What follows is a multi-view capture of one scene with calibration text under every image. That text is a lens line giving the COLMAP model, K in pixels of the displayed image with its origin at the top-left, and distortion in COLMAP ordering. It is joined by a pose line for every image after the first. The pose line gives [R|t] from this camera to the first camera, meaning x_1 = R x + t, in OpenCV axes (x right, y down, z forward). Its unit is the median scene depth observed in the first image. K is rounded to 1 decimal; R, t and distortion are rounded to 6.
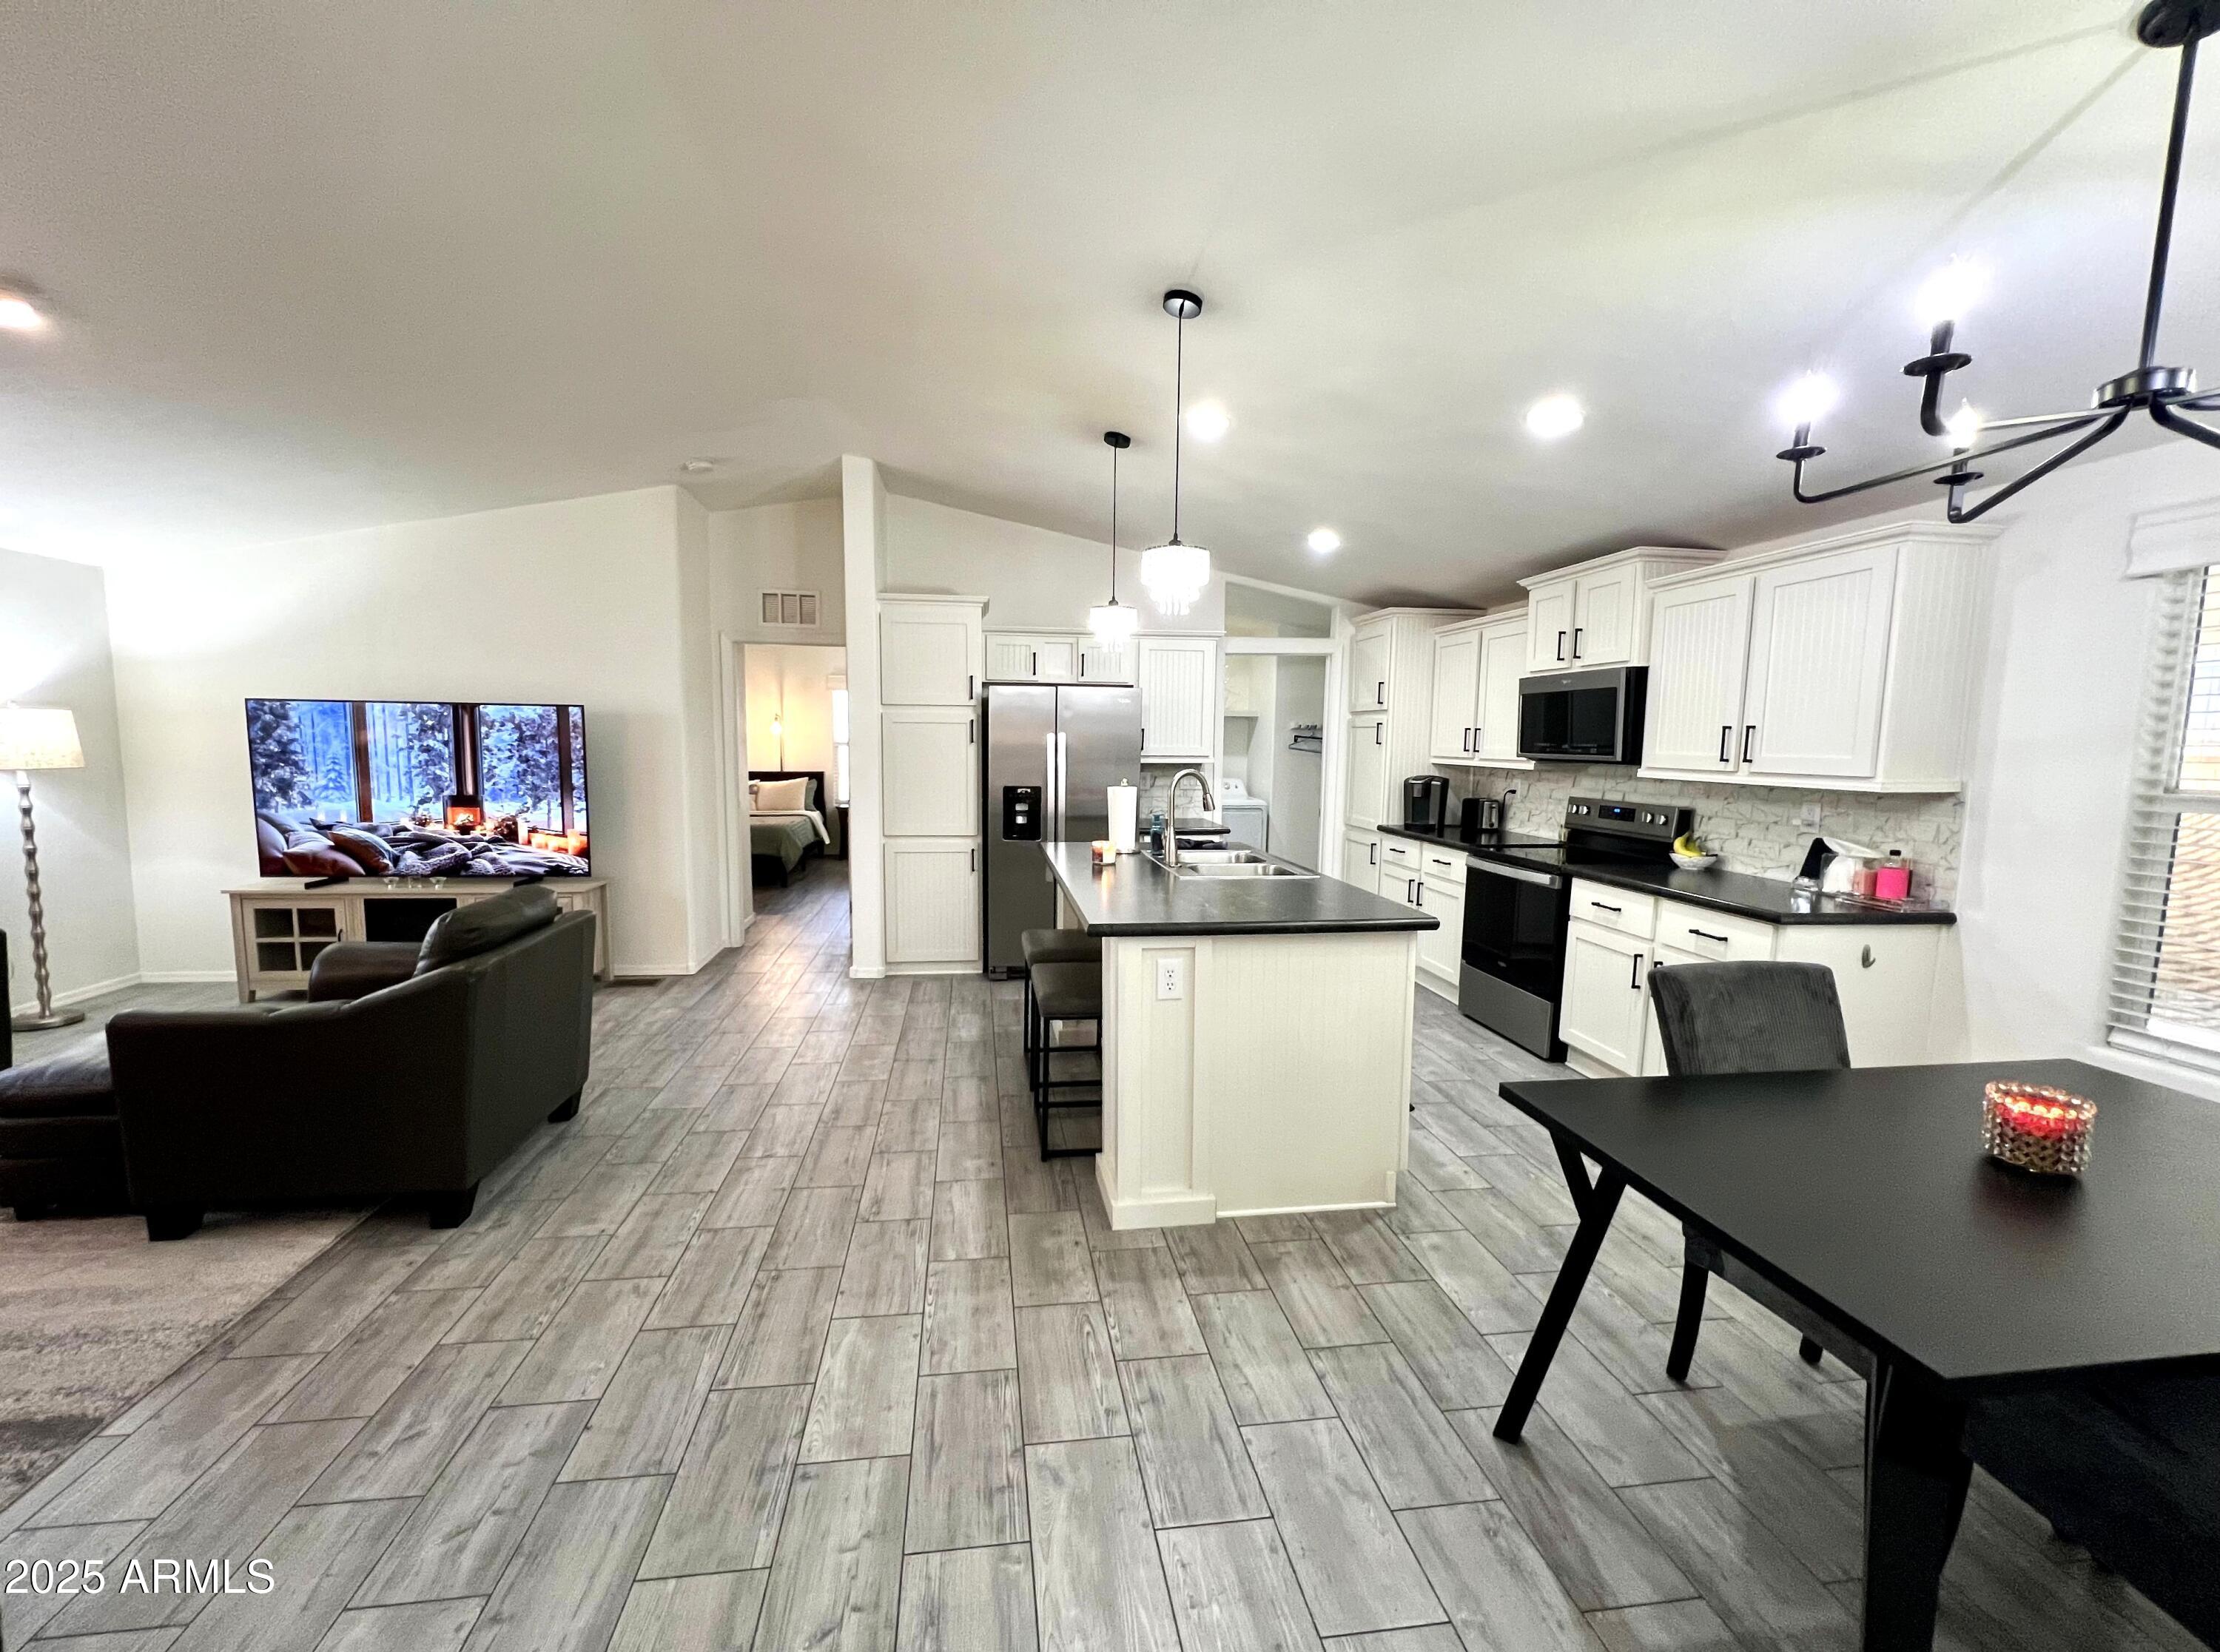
lens RADIAL K [[894.7, 0, 1106.1], [0, 894.7, 831.5], [0, 0, 1]] dist [0.002601, 0.000040]
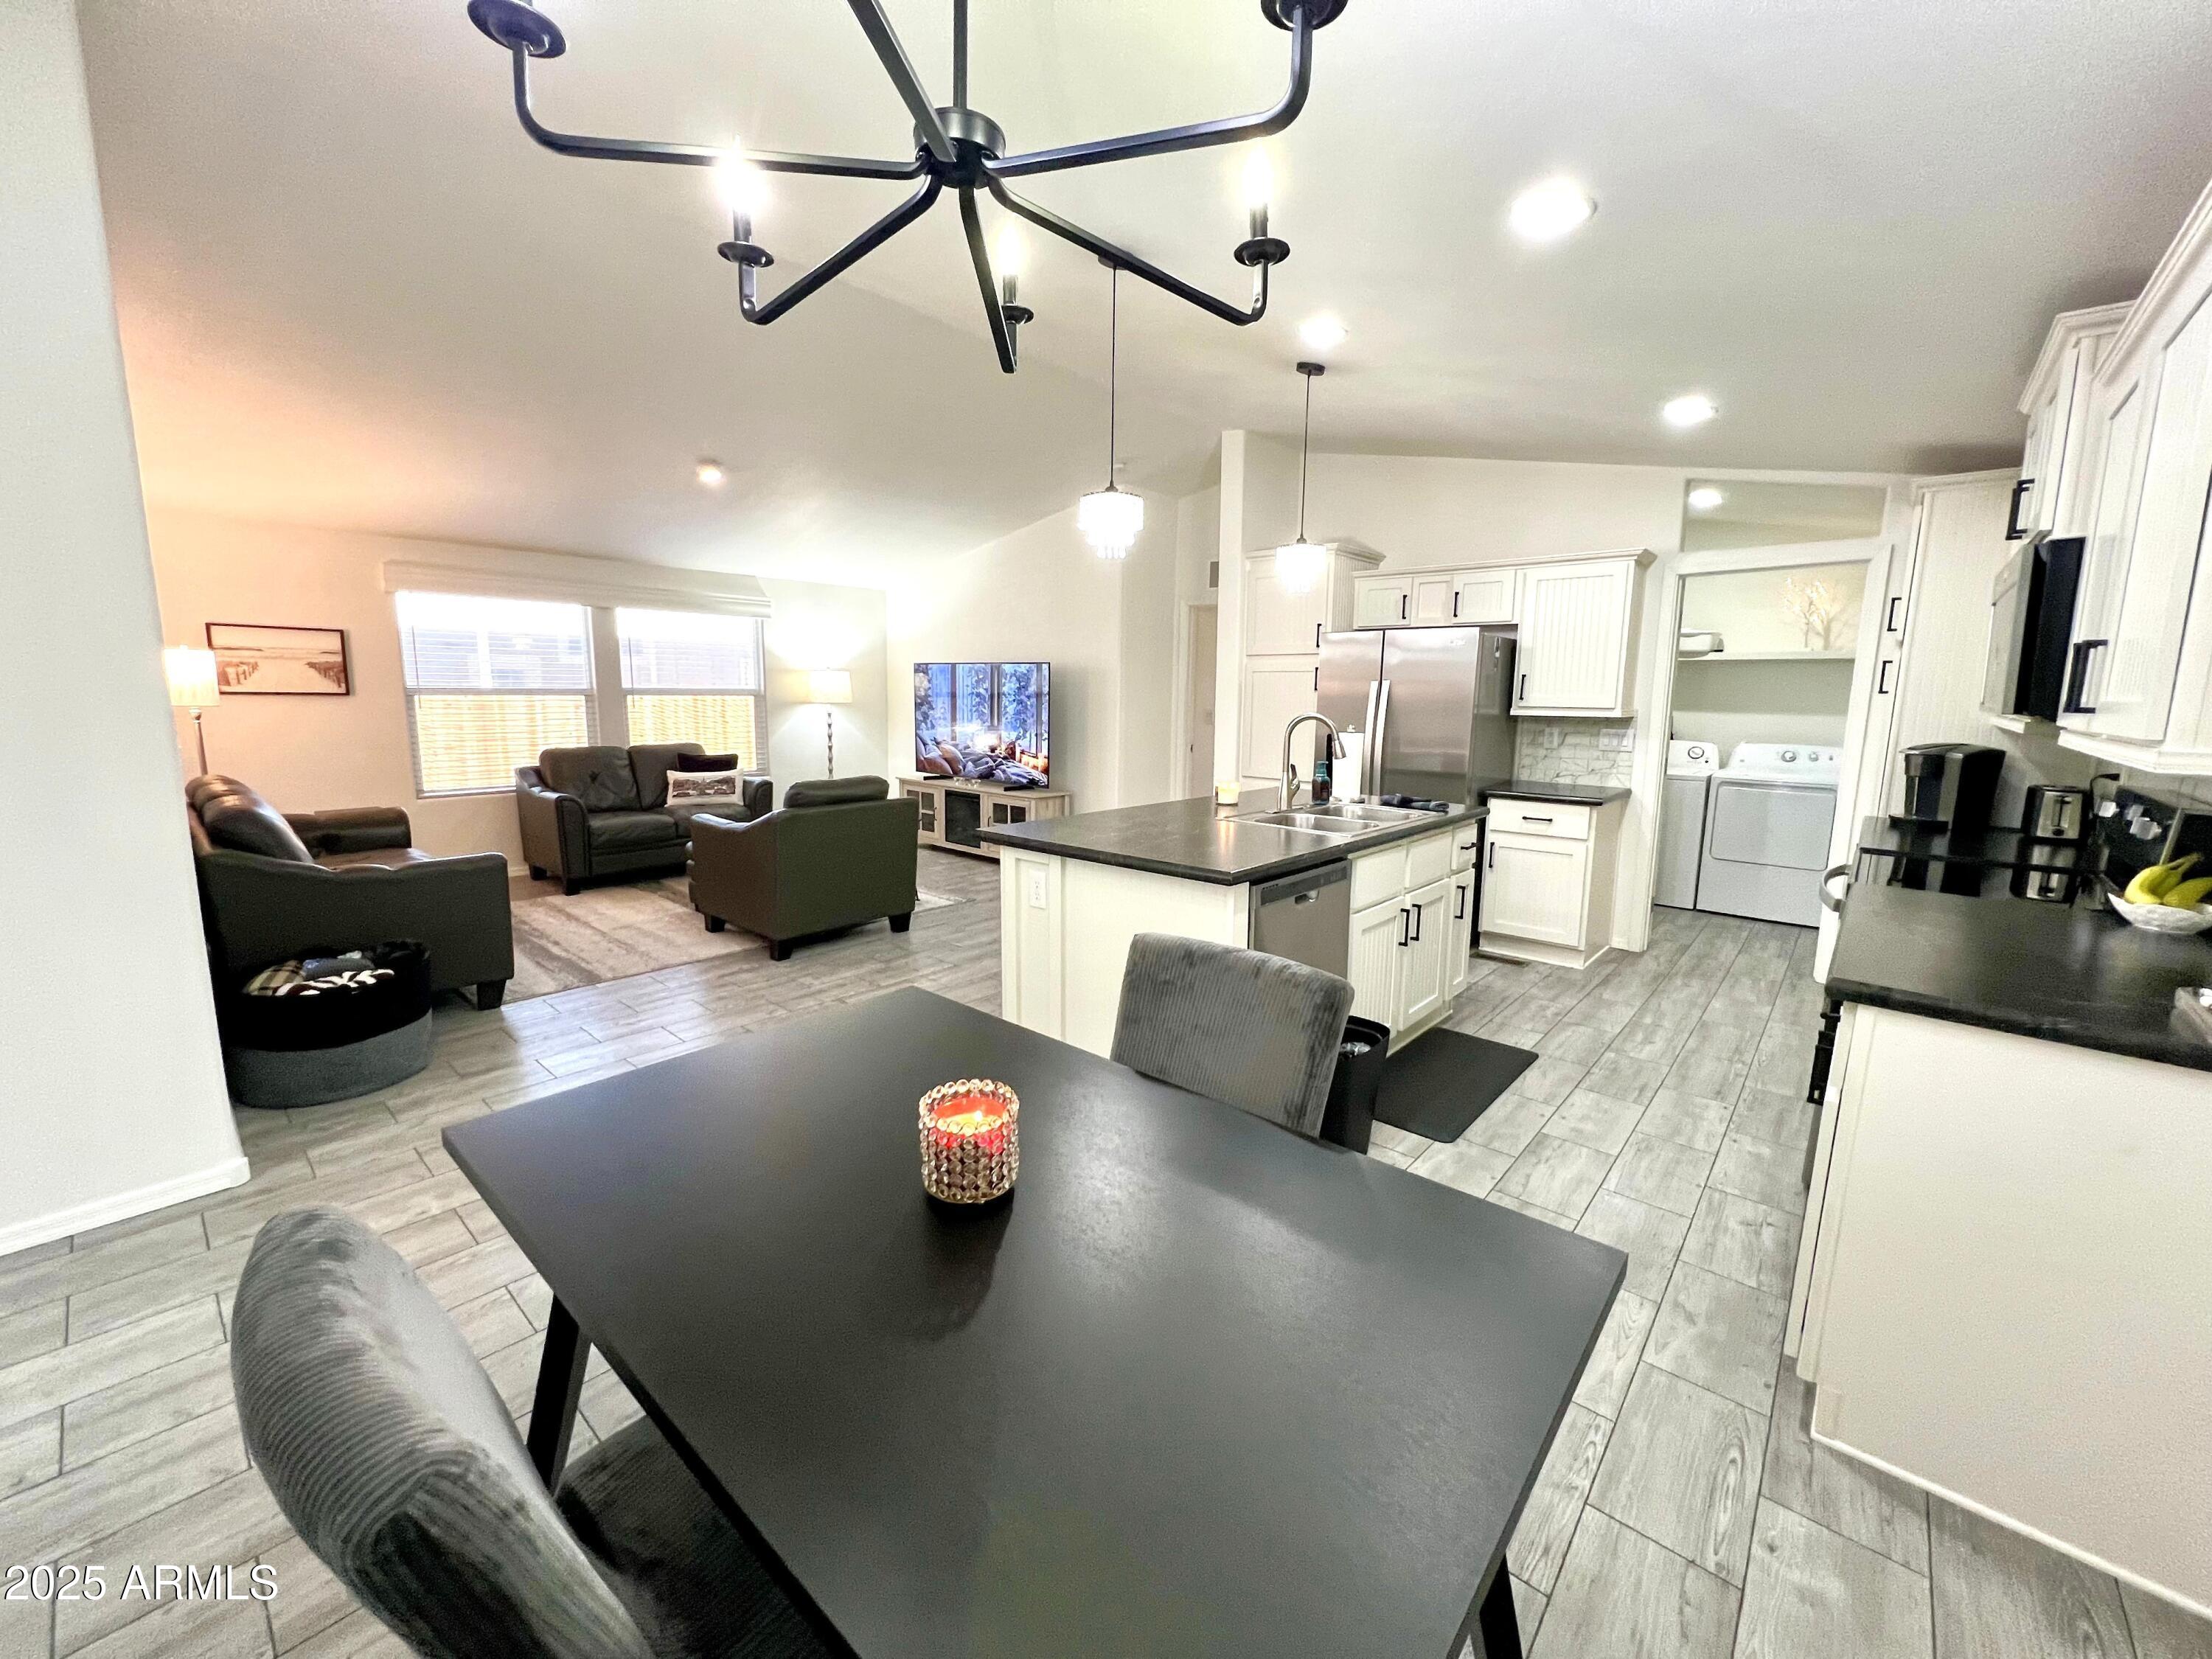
lens RADIAL K [[891.6, 0, 1116.0], [0, 891.6, 818.7], [0, 0, 1]] dist [0.002601, 0.000040]
pose [[0.658210, 0.106168, -0.745311, 0.536849], [-0.084750, 0.994162, 0.066771, -0.003564], [0.748049, 0.019216, 0.663366, 0.184028]]
